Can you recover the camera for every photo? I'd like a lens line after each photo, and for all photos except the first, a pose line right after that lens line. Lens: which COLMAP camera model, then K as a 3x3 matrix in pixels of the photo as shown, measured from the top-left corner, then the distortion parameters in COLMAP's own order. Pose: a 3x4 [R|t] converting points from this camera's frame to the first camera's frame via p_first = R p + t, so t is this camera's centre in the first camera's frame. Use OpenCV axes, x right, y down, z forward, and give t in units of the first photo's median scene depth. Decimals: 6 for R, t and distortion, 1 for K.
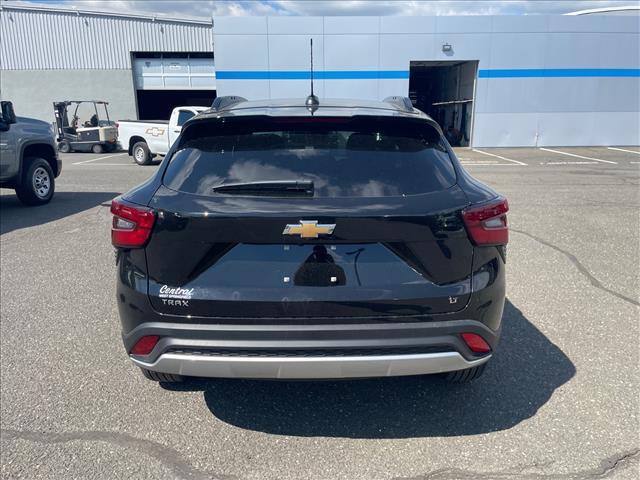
lens RADIAL K [[483.9, 0, 333.2], [0, 483.9, 242.3], [0, 0, 1]] dist [0.081071, -0.098078]
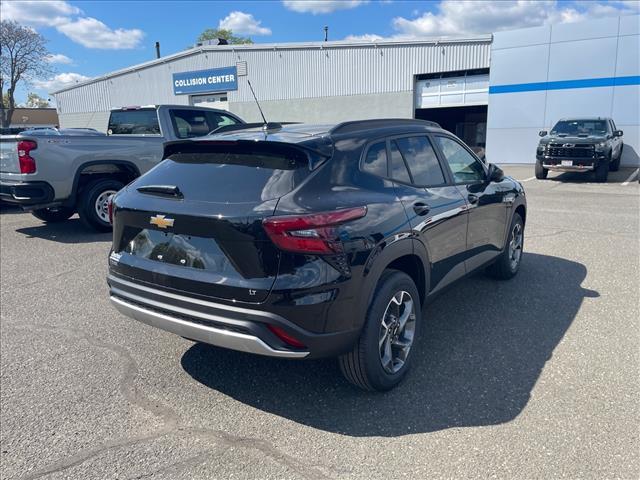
lens RADIAL K [[483.9, 0, 333.2], [0, 483.9, 242.3], [0, 0, 1]] dist [0.081071, -0.098078]
pose [[0.822060, 0.113377, -0.557999, 0.756843], [-0.128439, 0.991642, 0.012267, -0.031957], [0.554726, 0.061584, 0.829751, 0.078160]]
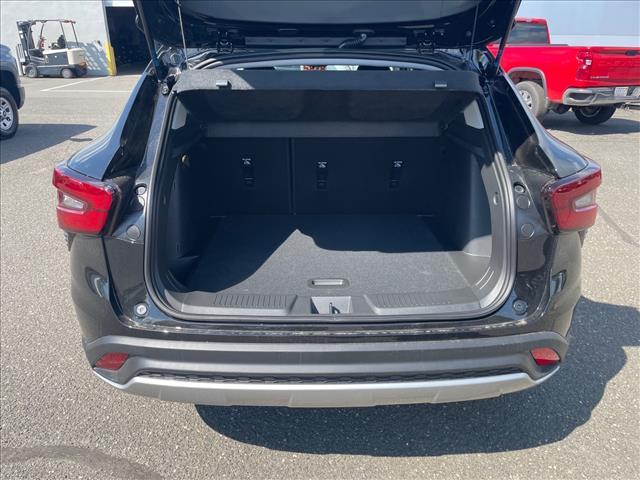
lens RADIAL K [[481.5, 0, 320.0], [0, 481.5, 240.0], [0, 0, 1]] dist [0.090979, -0.110083]
pose [[0.999957, 0.000413, 0.009272, -0.051280], [-0.001709, 0.990129, 0.140148, -0.062190], [-0.009122, -0.140157, 0.990087, 0.204839]]
